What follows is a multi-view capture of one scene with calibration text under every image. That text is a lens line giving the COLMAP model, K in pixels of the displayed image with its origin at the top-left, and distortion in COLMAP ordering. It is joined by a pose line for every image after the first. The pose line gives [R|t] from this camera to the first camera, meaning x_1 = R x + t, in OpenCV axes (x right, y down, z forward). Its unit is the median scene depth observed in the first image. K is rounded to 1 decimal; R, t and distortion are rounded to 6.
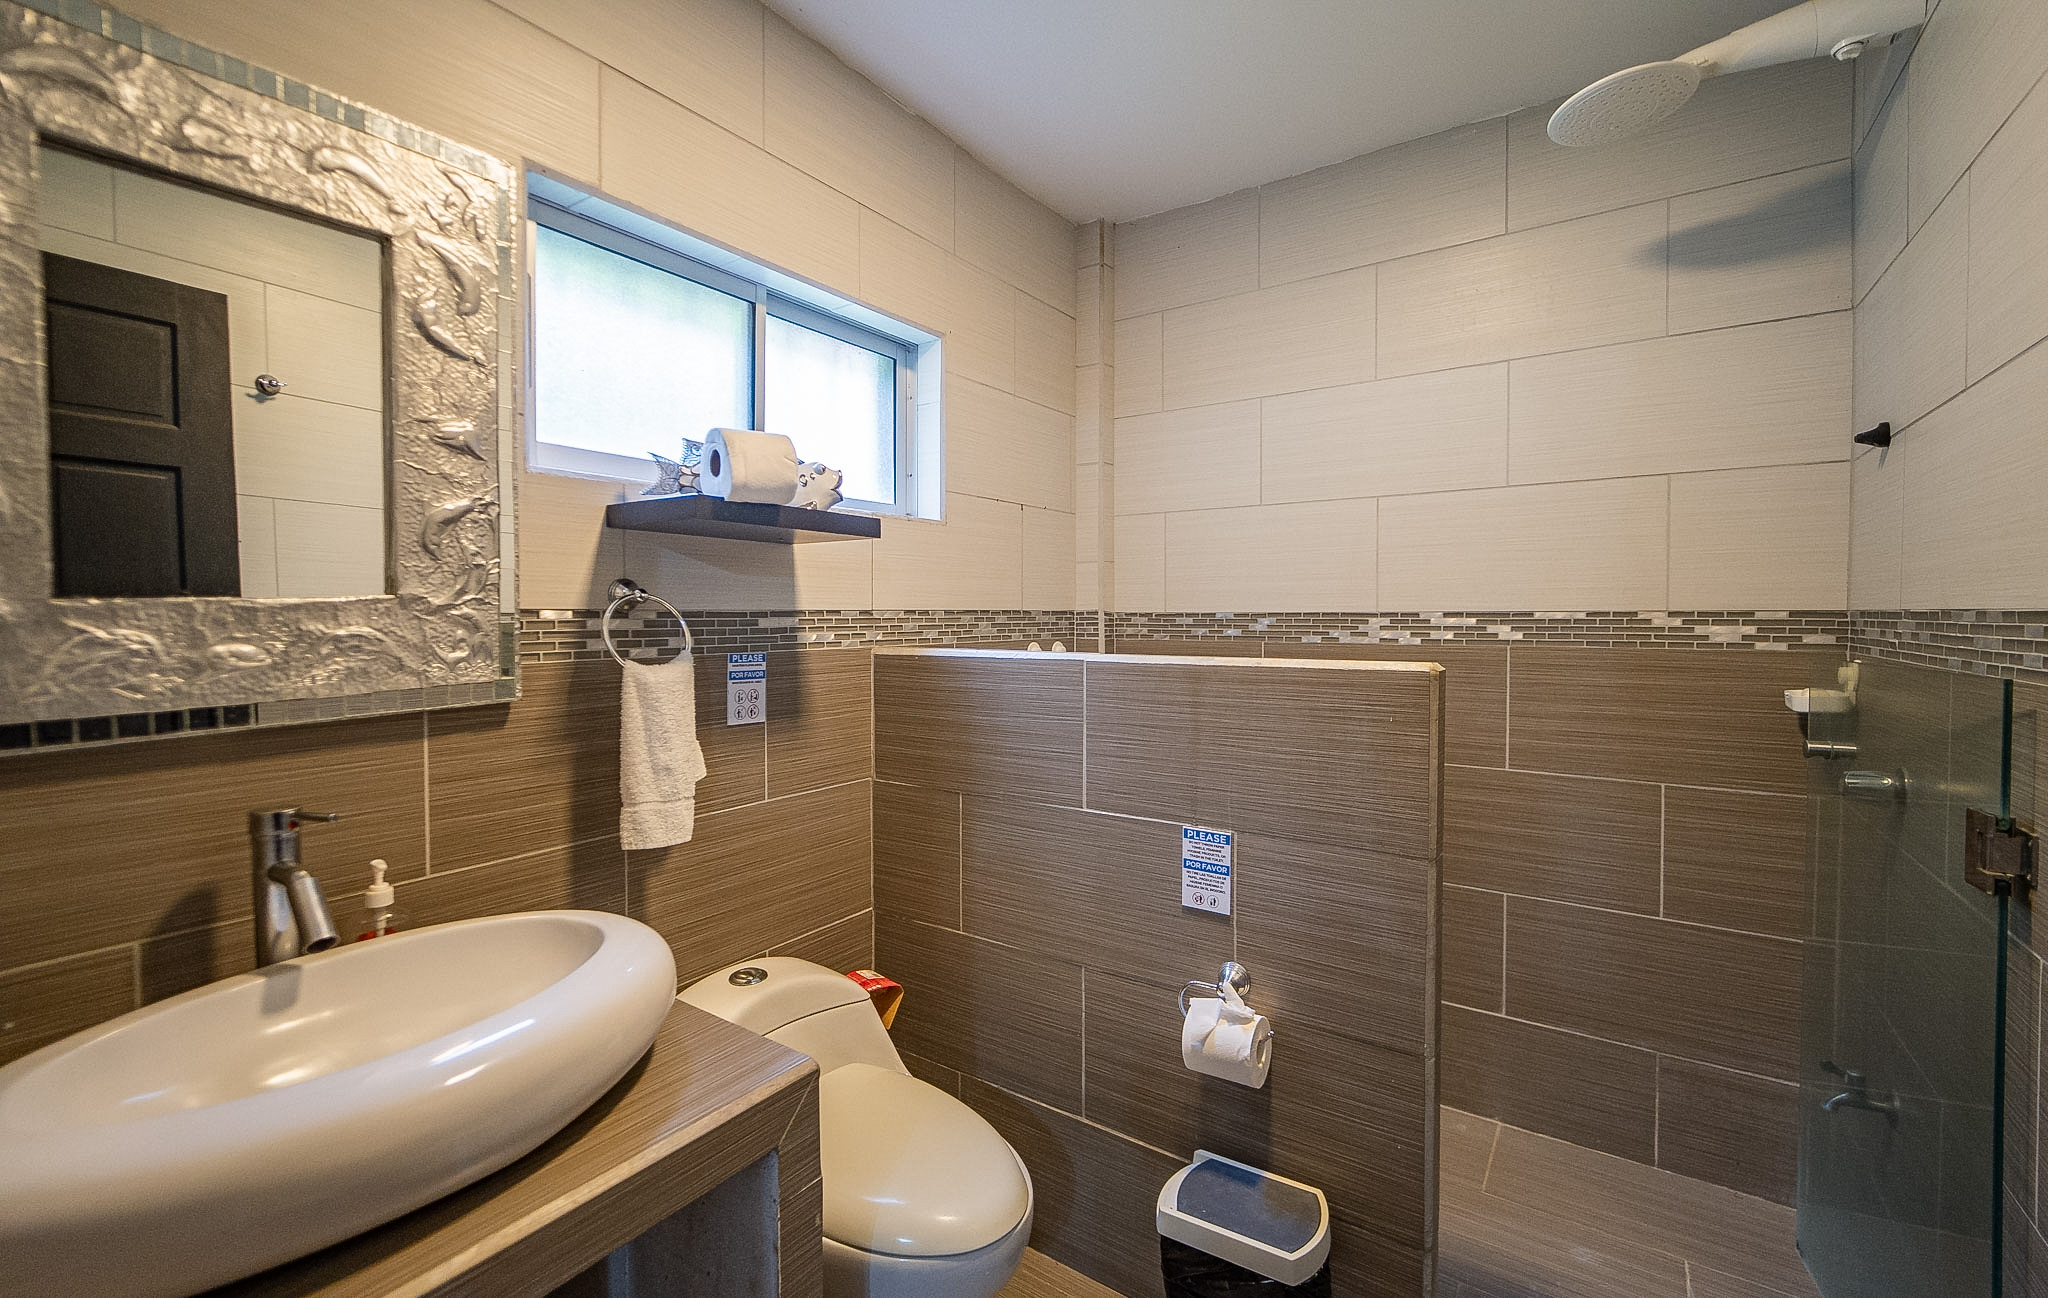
lens RADIAL K [[844.6, 0, 1017.4], [0, 844.6, 636.6], [0, 0, 1]] dist [0.013169, 0.000121]
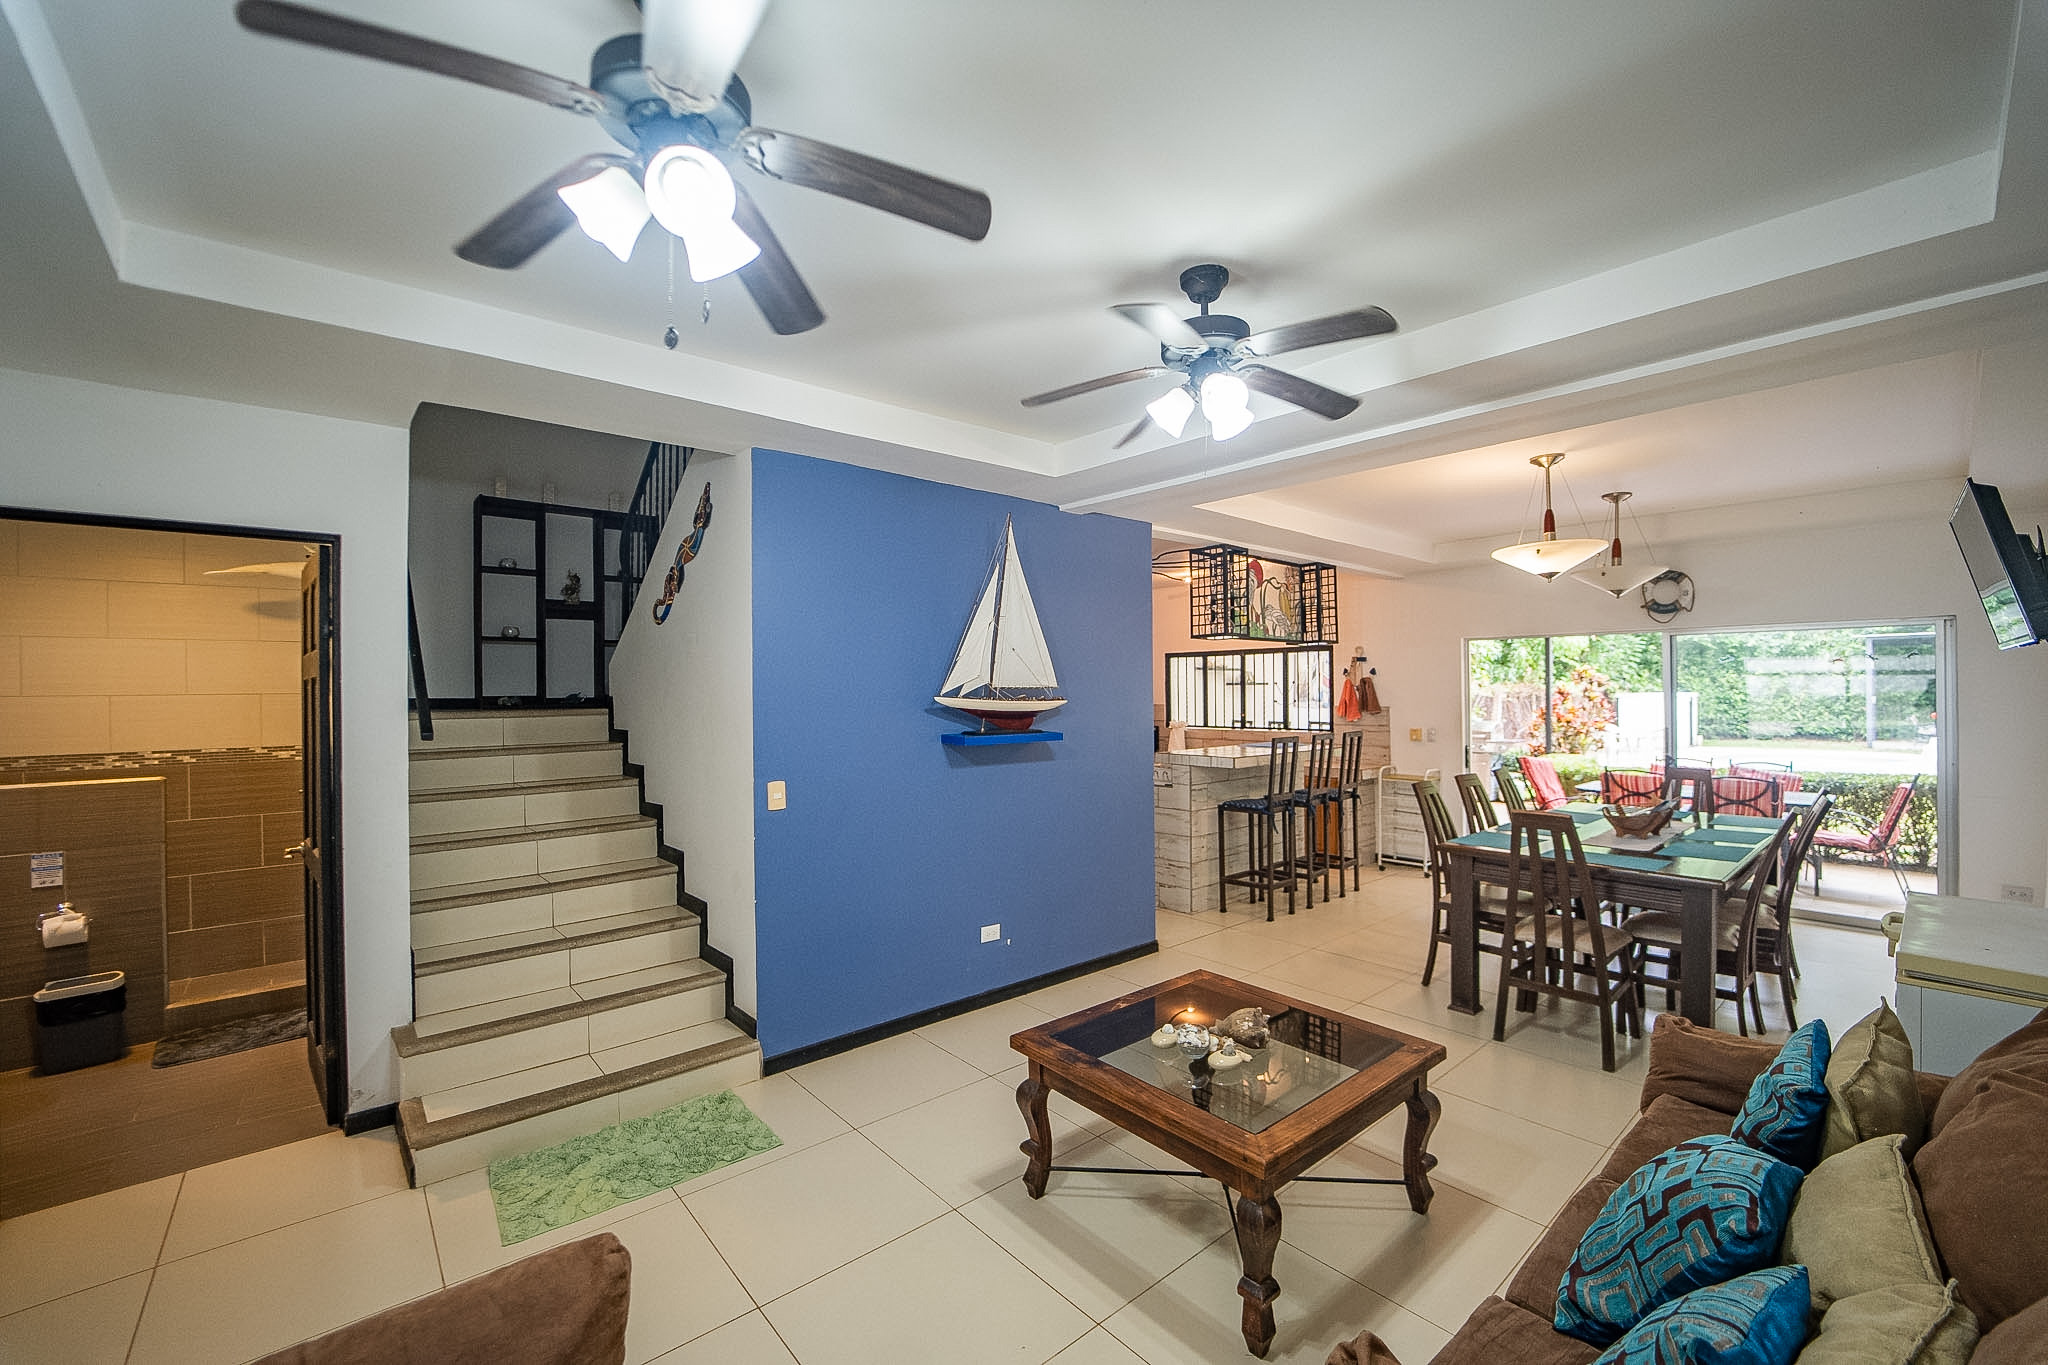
lens RADIAL K [[848.7, 0, 1017.4], [0, 848.7, 686.1], [0, 0, 1]] dist [-0.004579, -0.000250]
pose [[0.253255, 0.004443, 0.967389, -1.154356], [0.037559, 0.999190, -0.014422, -0.092692], [-0.966670, 0.039987, 0.252883, -1.901352]]
